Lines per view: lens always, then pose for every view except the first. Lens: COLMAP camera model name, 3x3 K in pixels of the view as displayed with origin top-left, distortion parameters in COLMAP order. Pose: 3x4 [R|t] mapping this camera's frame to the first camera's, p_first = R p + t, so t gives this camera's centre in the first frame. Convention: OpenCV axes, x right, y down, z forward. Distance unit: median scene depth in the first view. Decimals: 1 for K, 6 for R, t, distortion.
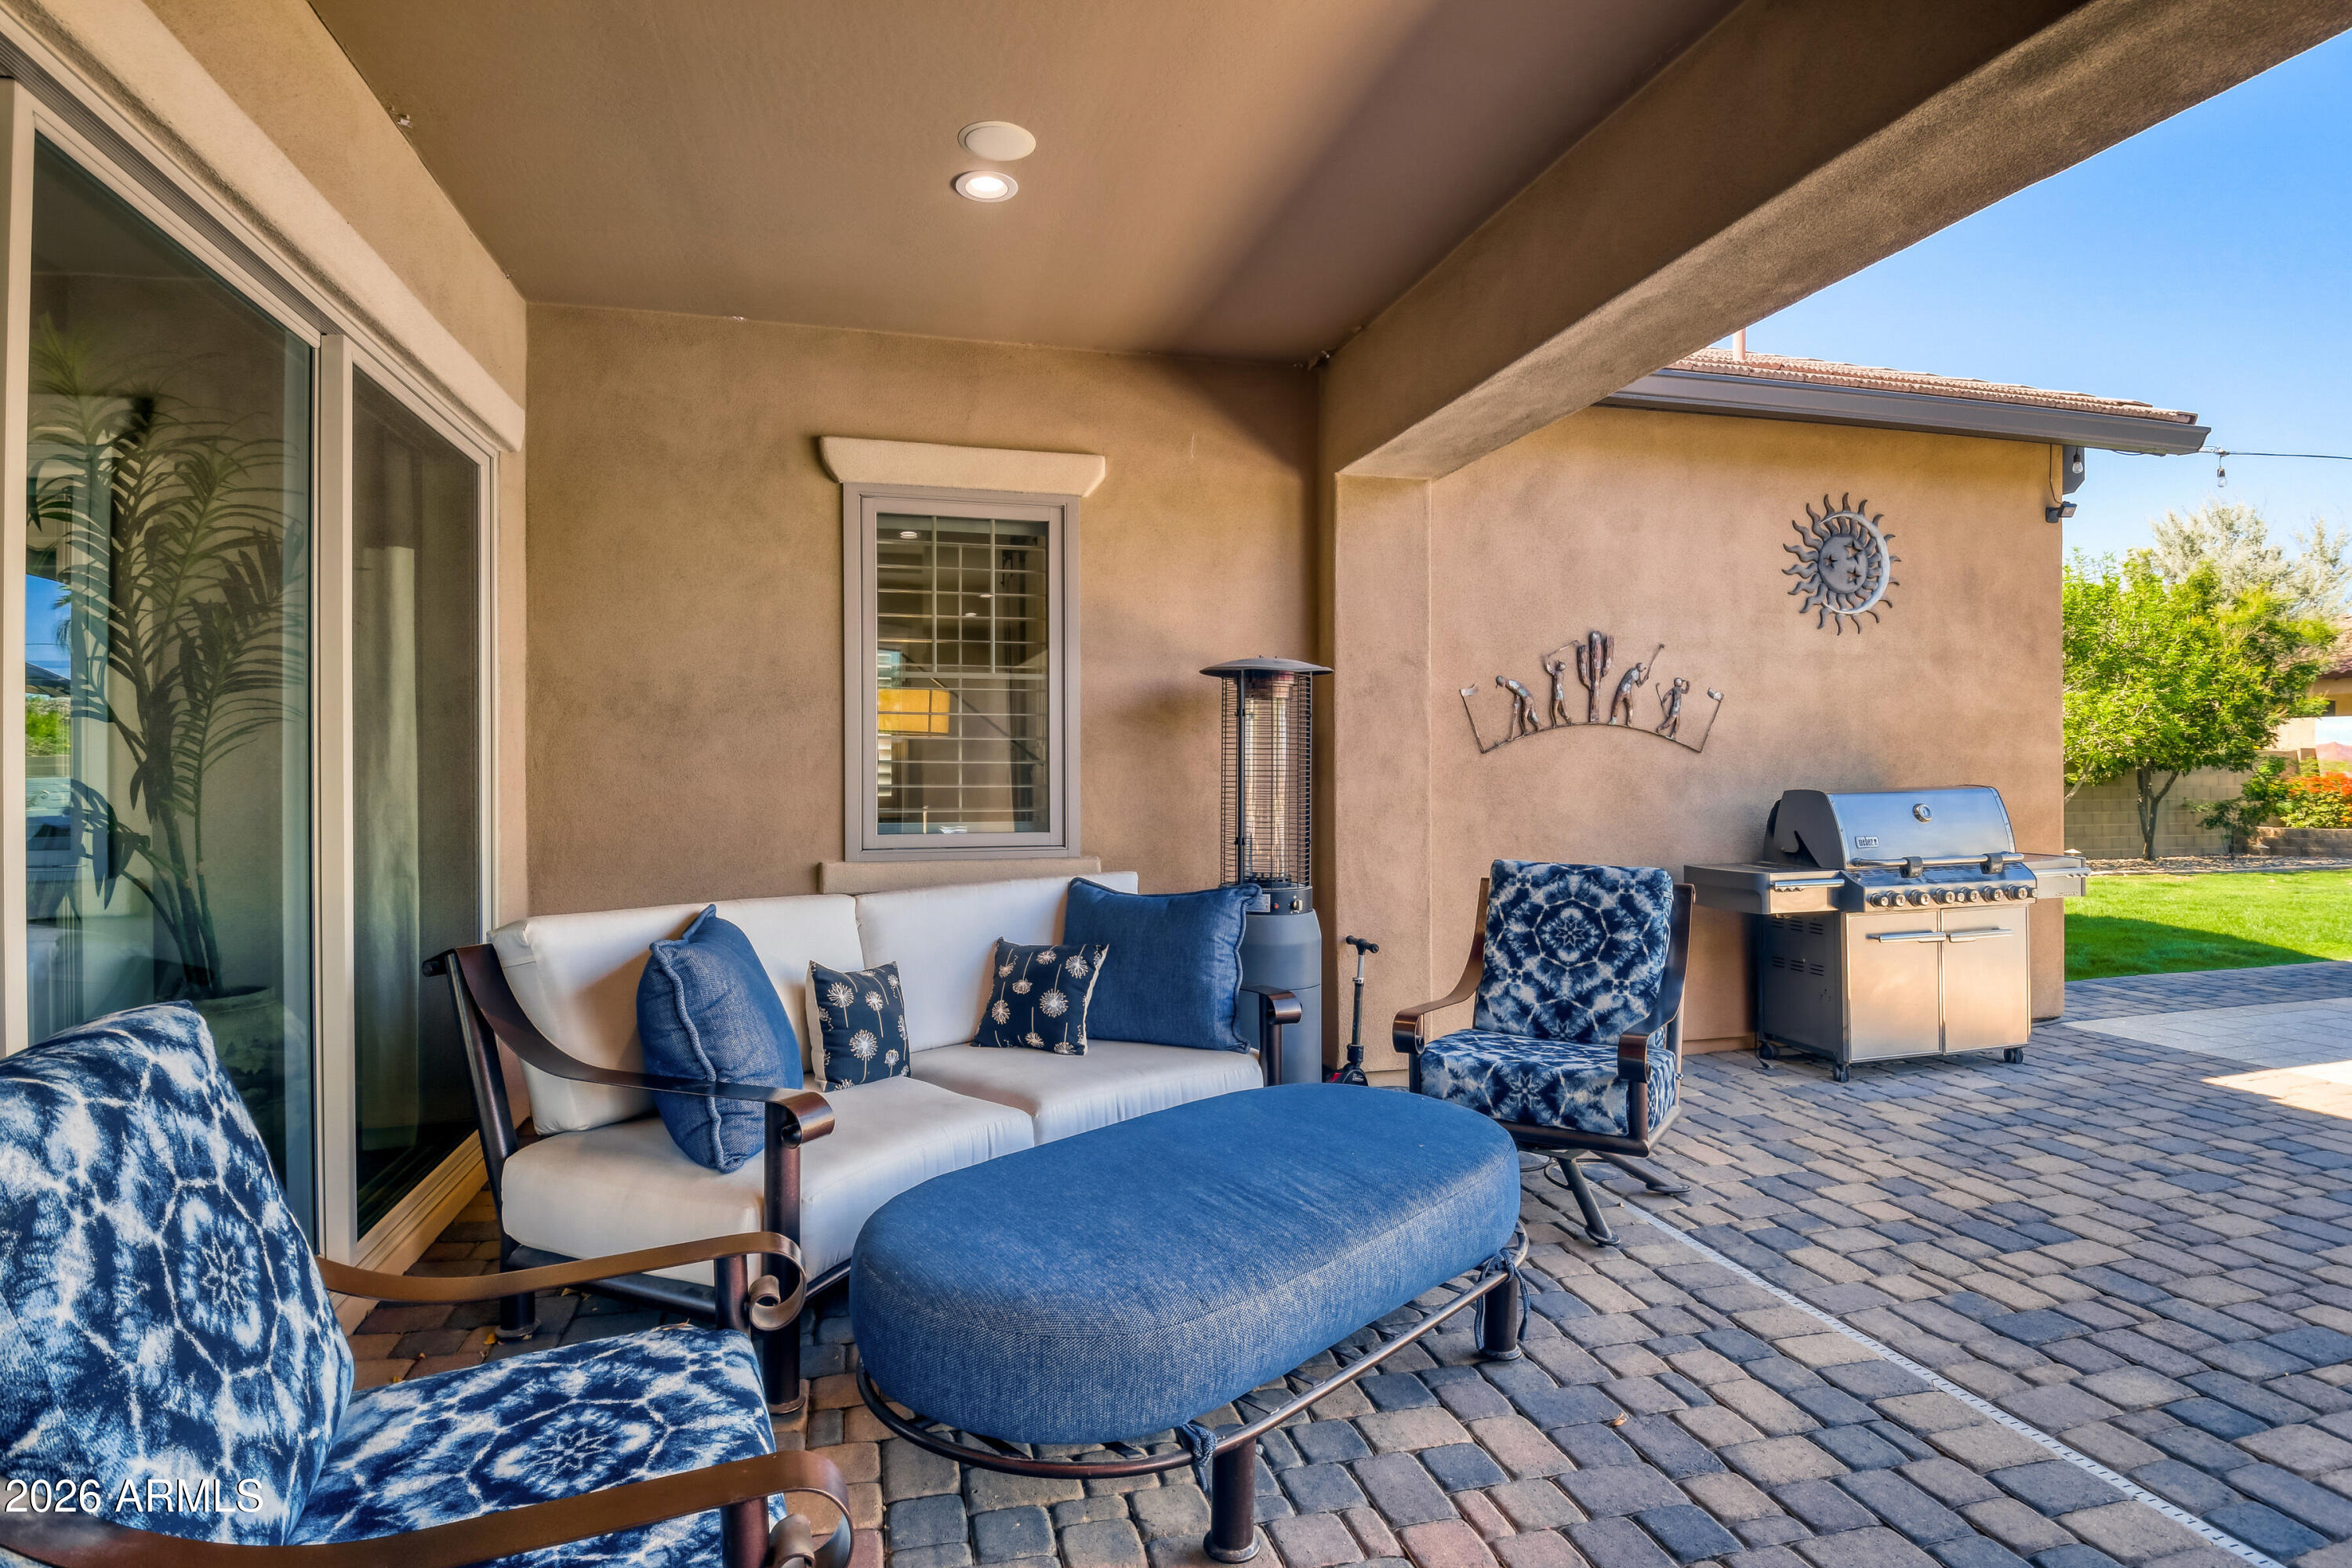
lens RADIAL K [[1212.6, 0, 1176.0], [0, 1212.6, 784.0], [0, 0, 1]] dist [-0.001403, -0.000586]
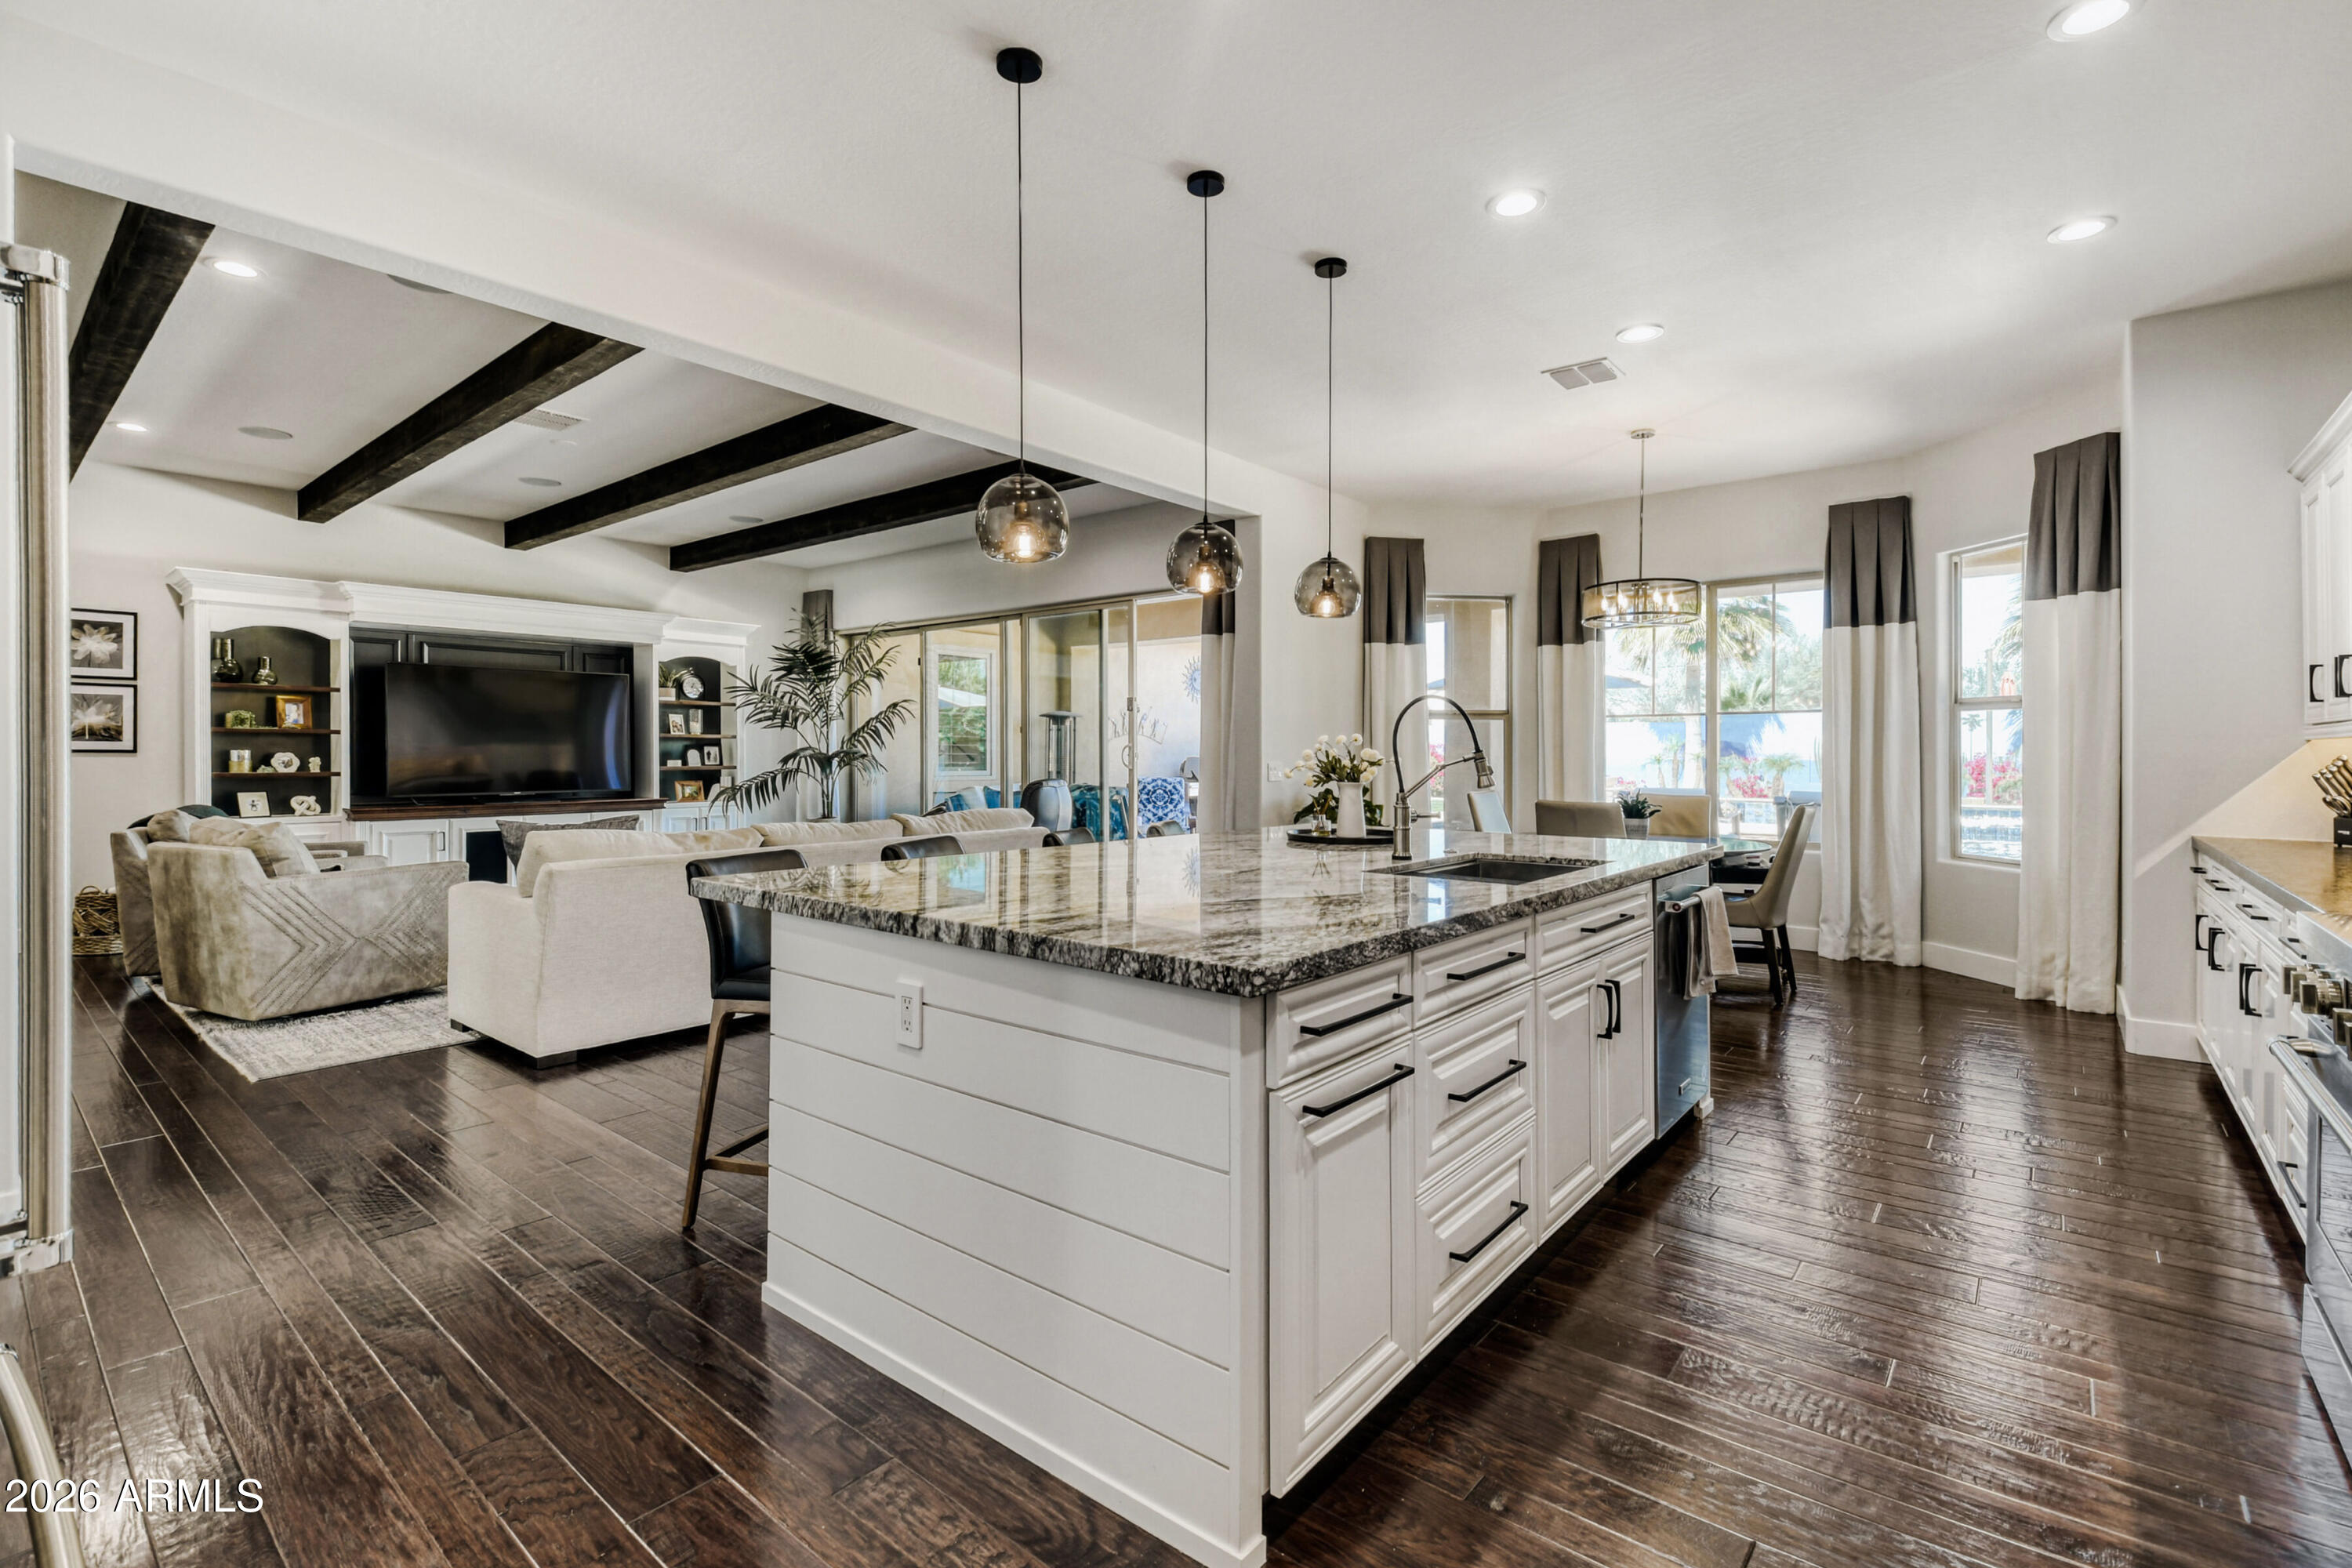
lens RADIAL K [[1065.4, 0, 1182.0], [0, 1065.4, 756.2], [0, 0, 1]] dist [0.001918, -0.015951]
pose [[0.813700, 0.002176, 0.581281, -1.090375], [0.000982, 0.999986, -0.005118, 0.017524], [-0.581284, 0.004735, 0.813687, -1.181126]]
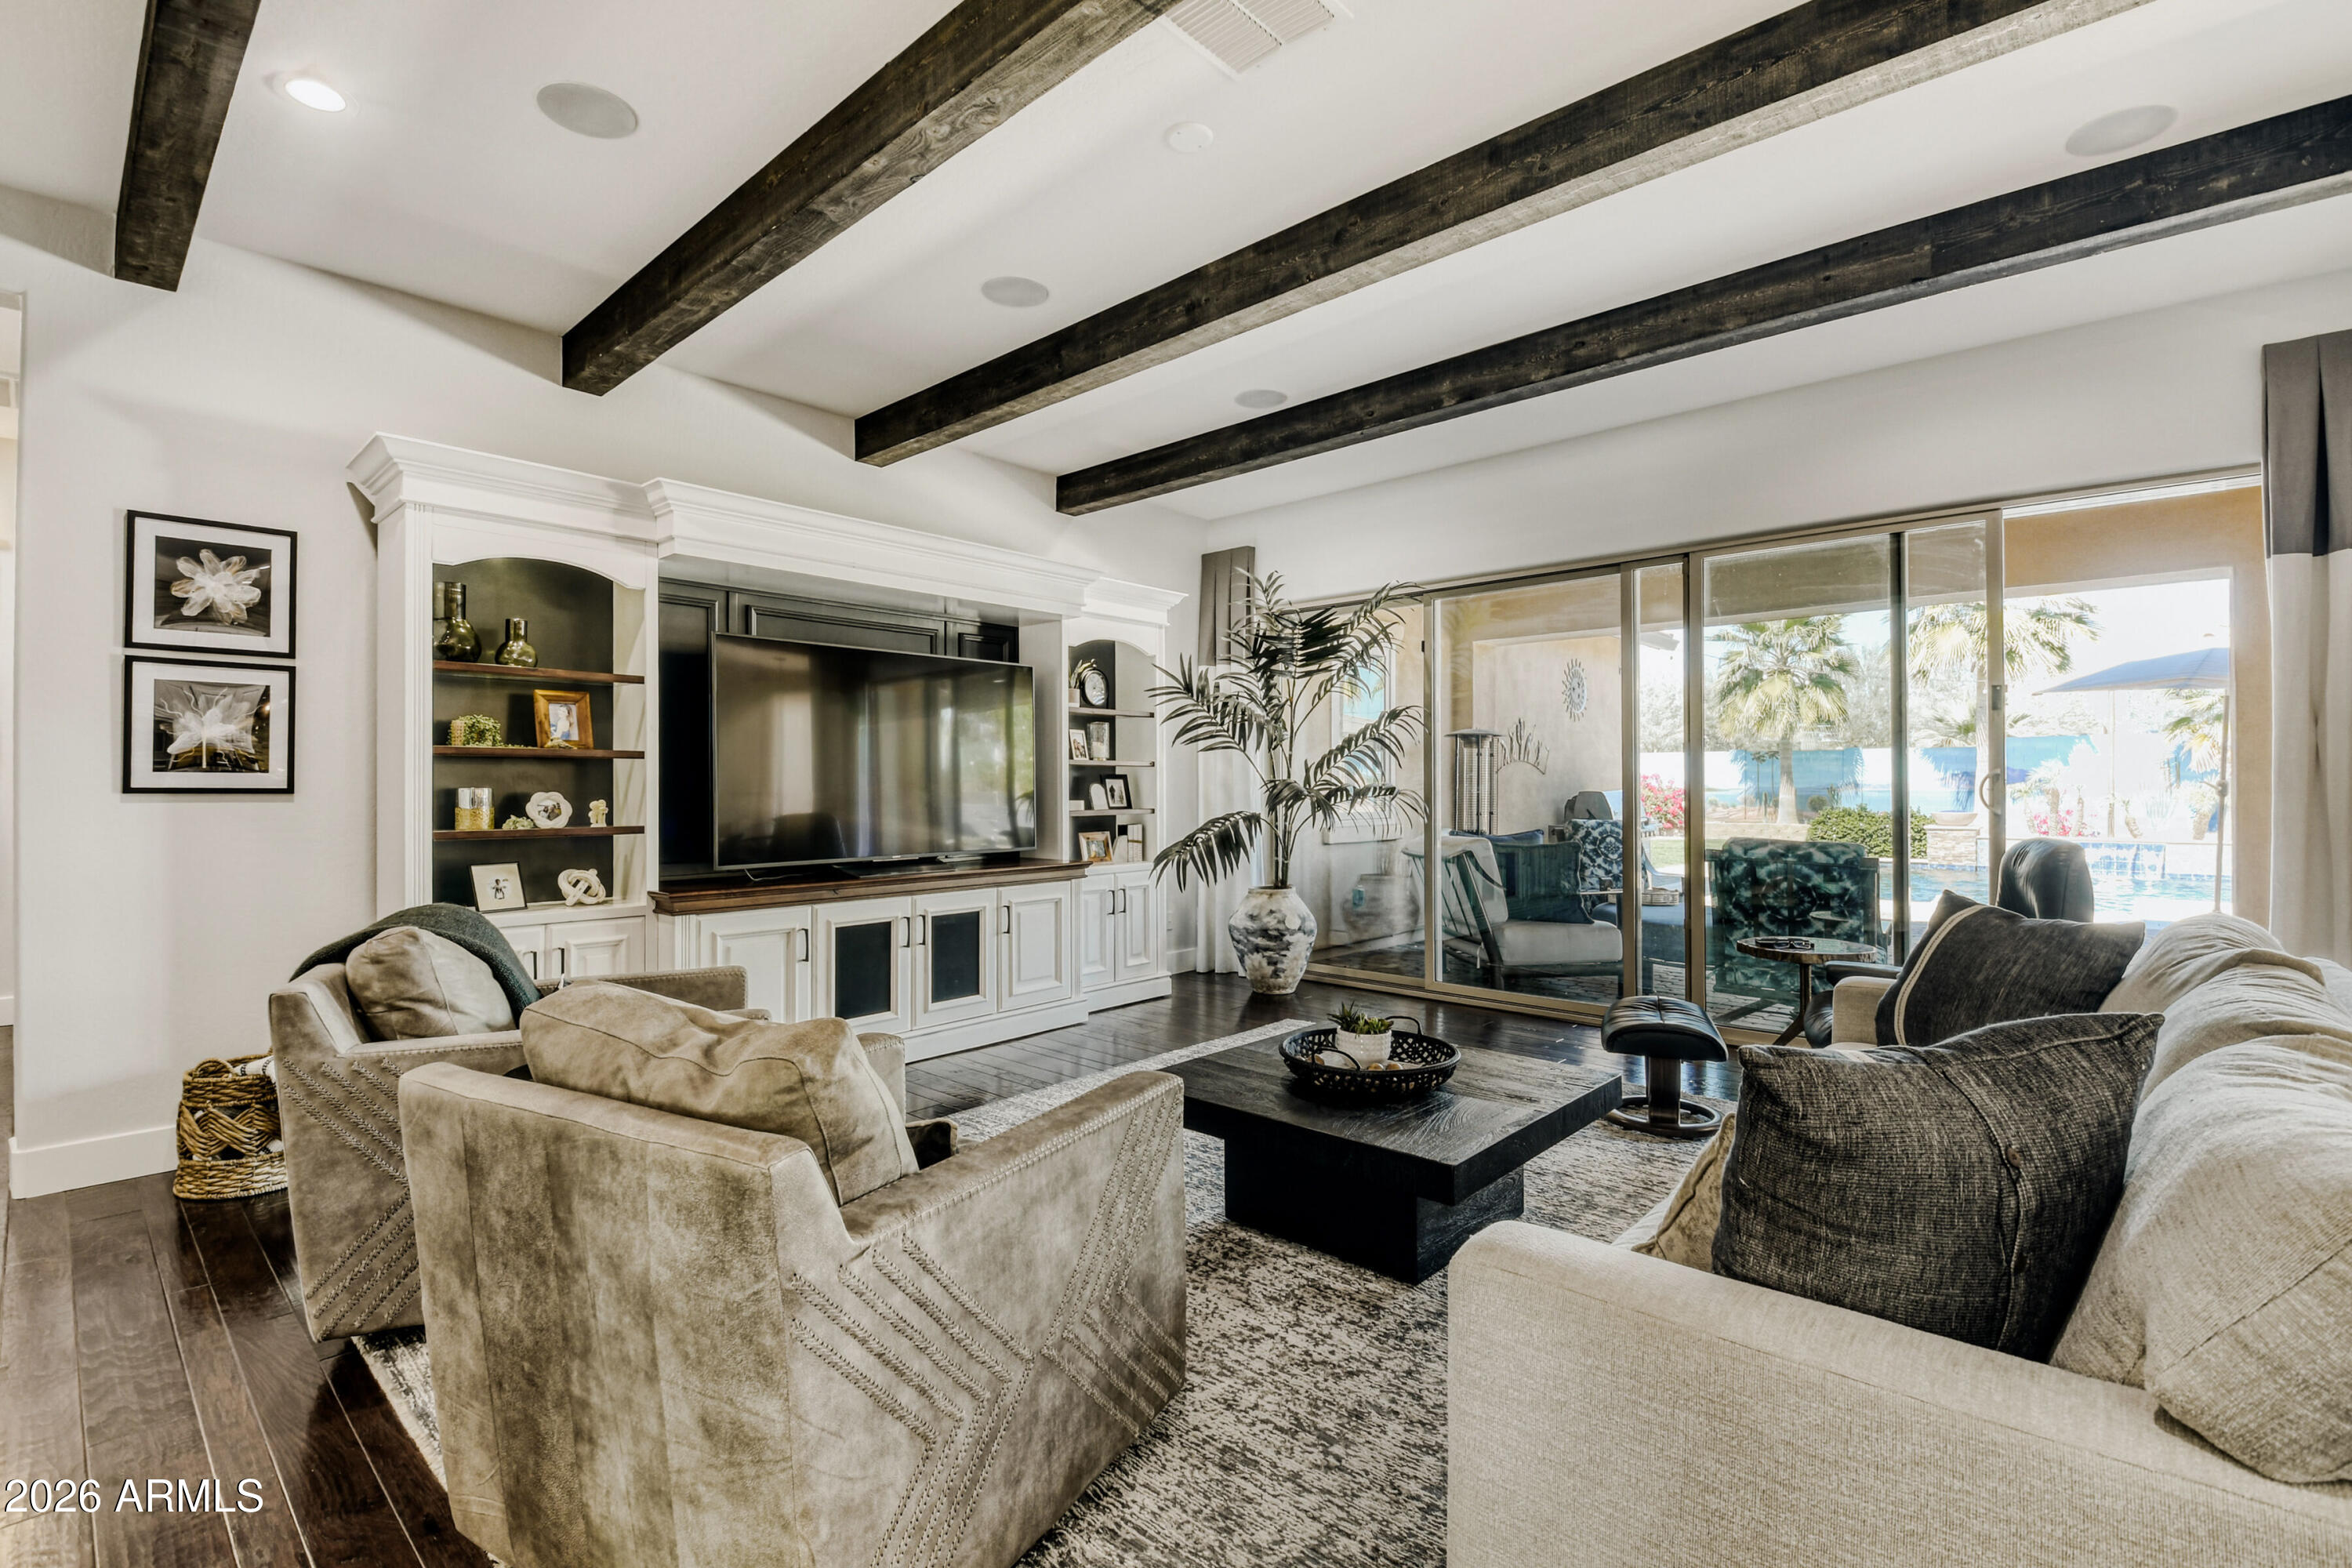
lens RADIAL K [[1073.8, 0, 1179.3], [0, 1073.8, 783.0], [0, 0, 1]] dist [-0.001023, -0.012879]
pose [[0.846386, 0.001856, 0.532566, -1.262133], [0.005519, 0.999910, -0.012255, 0.010141], [-0.532541, 0.013311, 0.846300, -0.308895]]
